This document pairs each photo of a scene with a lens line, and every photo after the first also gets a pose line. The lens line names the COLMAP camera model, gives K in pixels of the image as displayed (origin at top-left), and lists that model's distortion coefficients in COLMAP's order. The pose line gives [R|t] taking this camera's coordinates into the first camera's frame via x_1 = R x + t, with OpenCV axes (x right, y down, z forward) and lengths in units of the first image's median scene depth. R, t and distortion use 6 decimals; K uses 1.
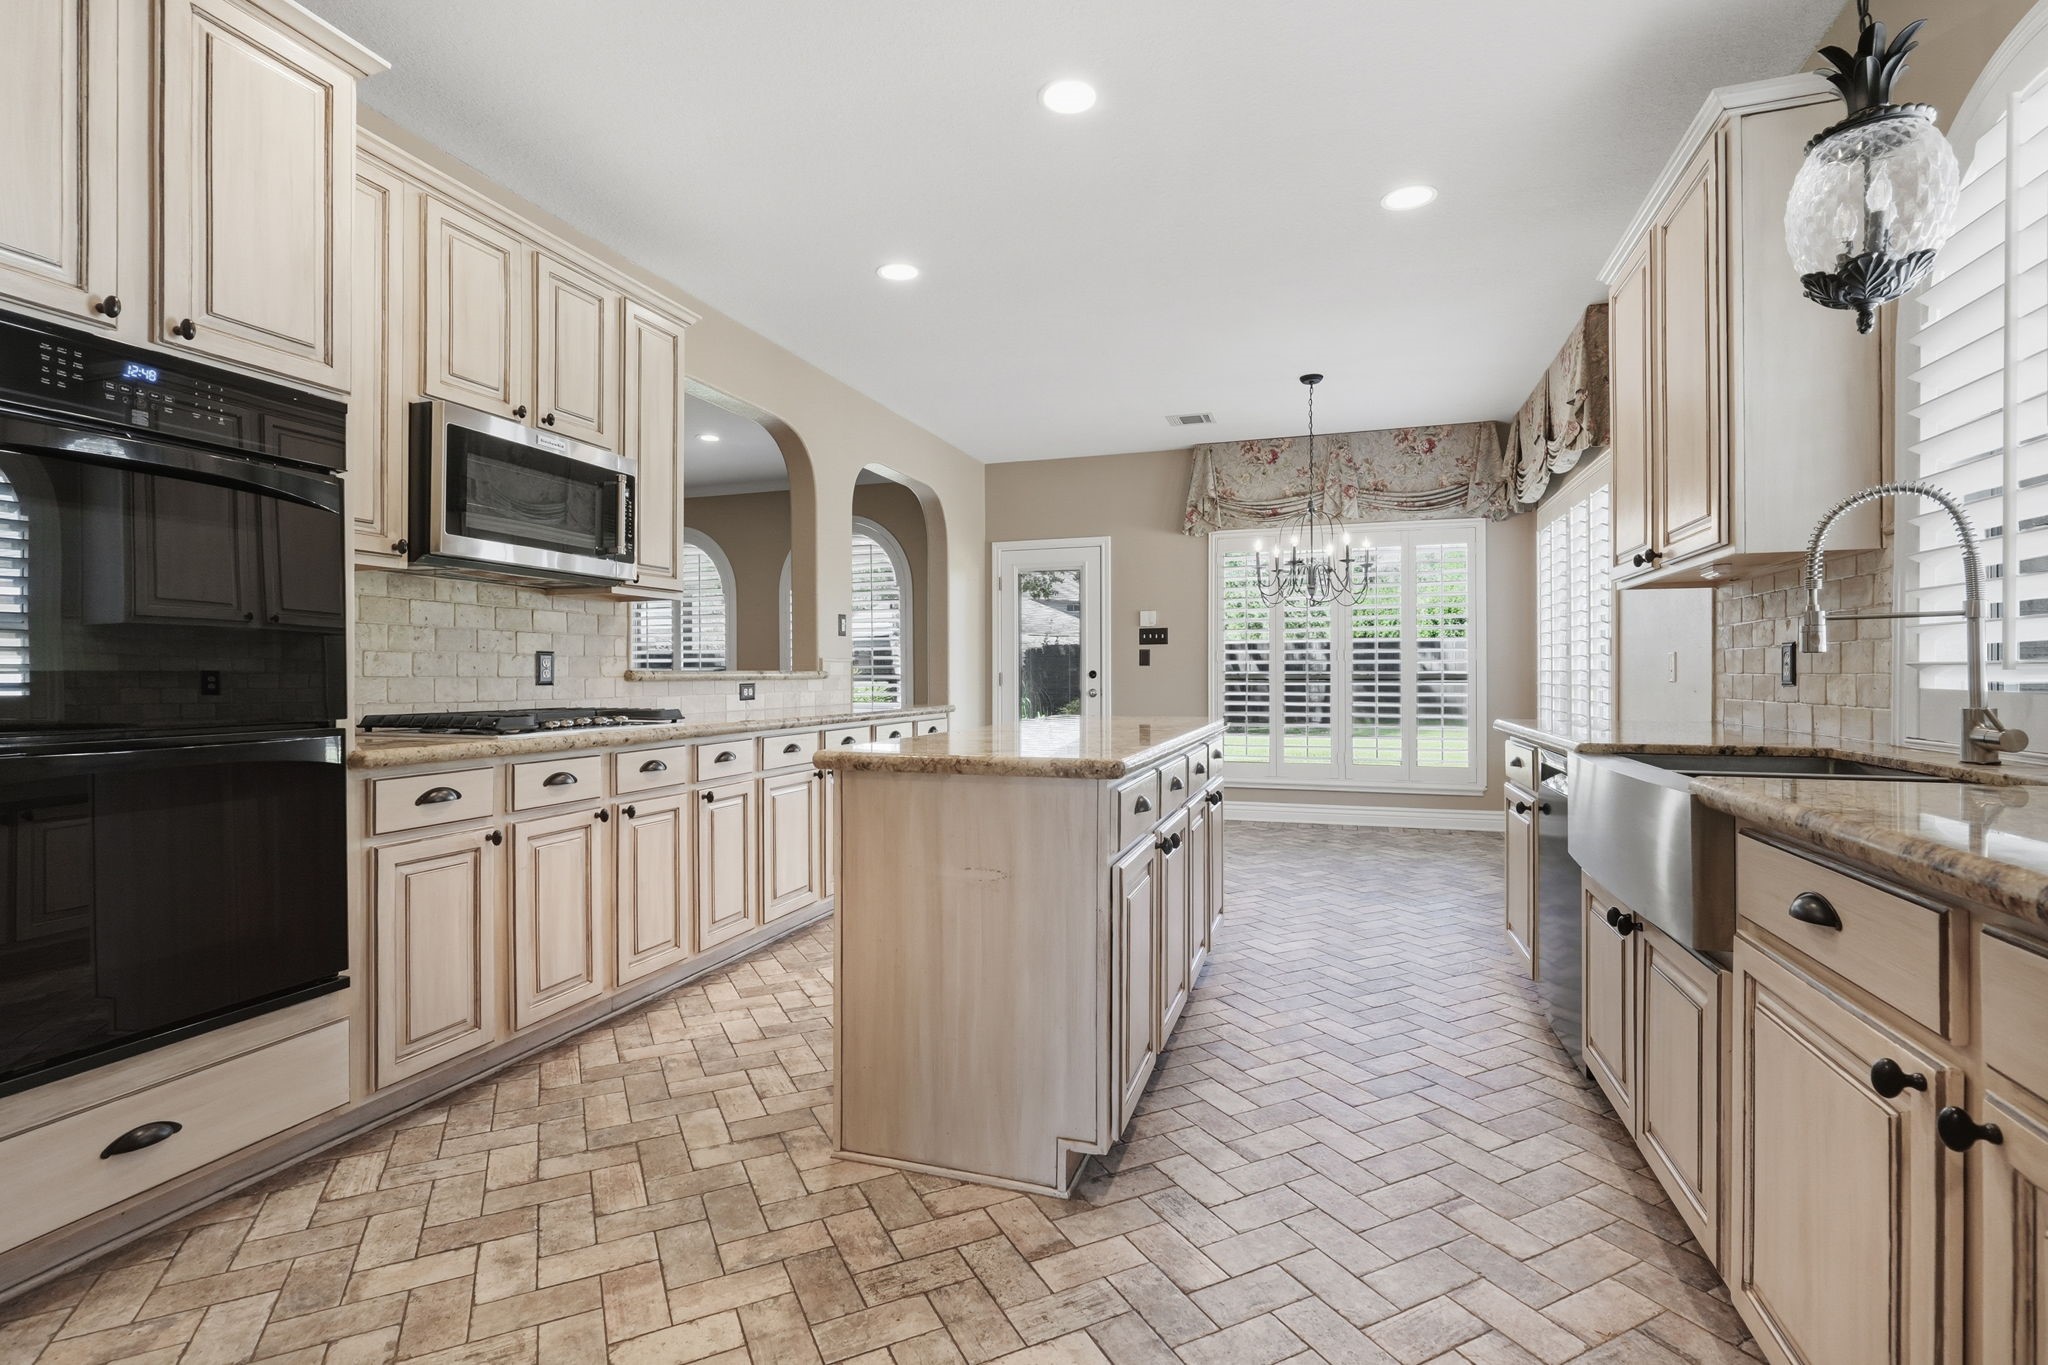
lens RADIAL K [[942.7, 0, 1026.8], [0, 942.7, 669.7], [0, 0, 1]] dist [-0.002135, -0.000067]
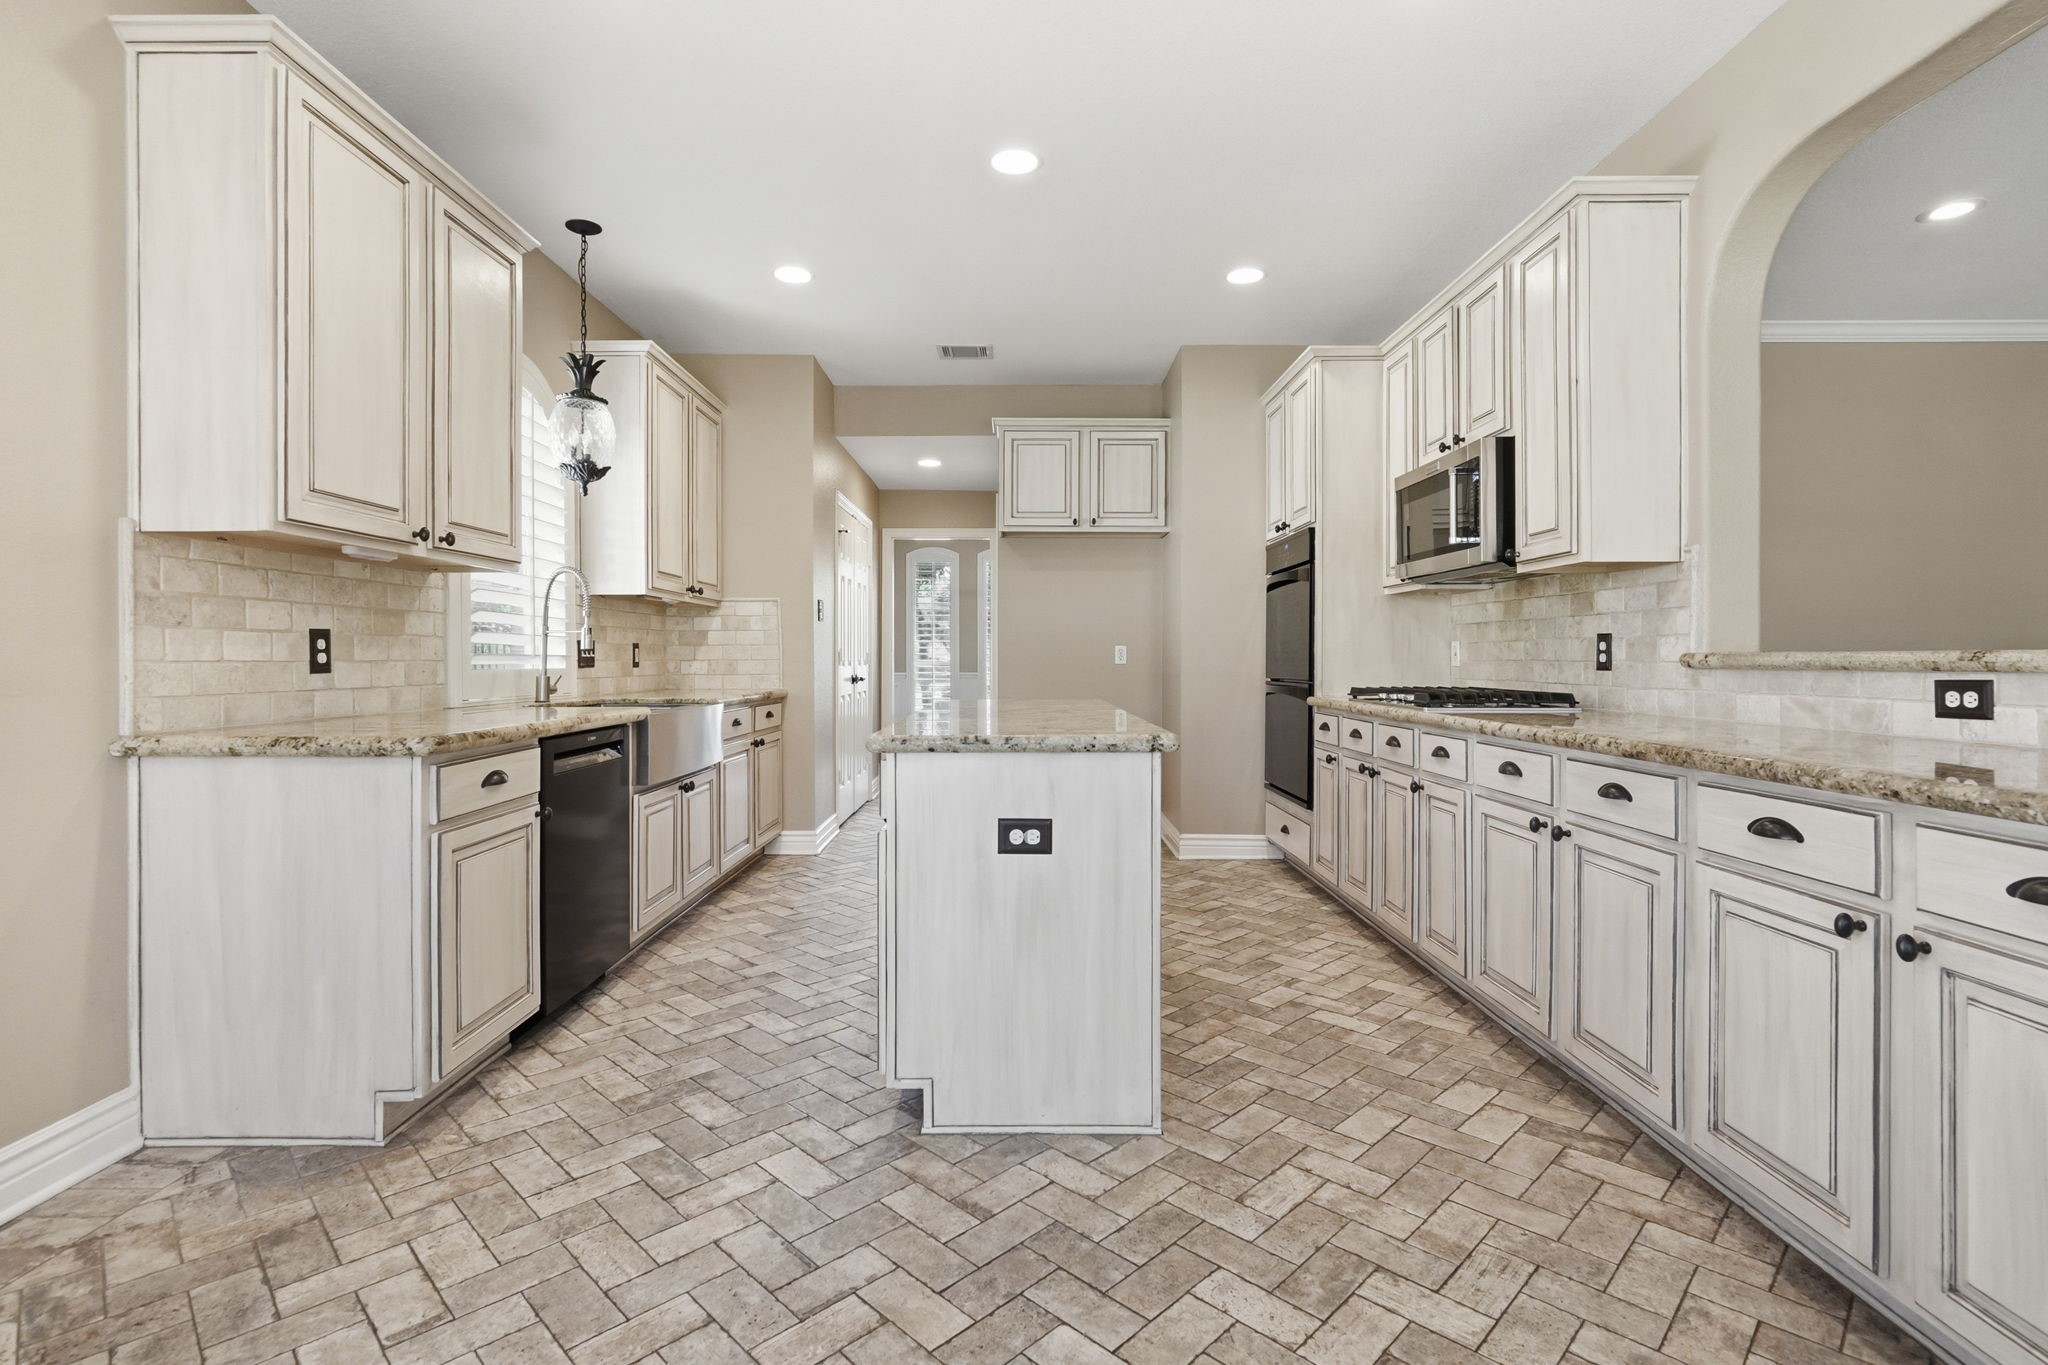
lens RADIAL K [[942.7, 0, 1026.8], [0, 942.7, 669.7], [0, 0, 1]] dist [-0.002135, -0.000067]
pose [[-0.945085, 0.006469, -0.326760, 0.338689], [0.004169, 0.999961, 0.007739, 0.006283], [0.326798, 0.005952, -0.945076, 1.728540]]
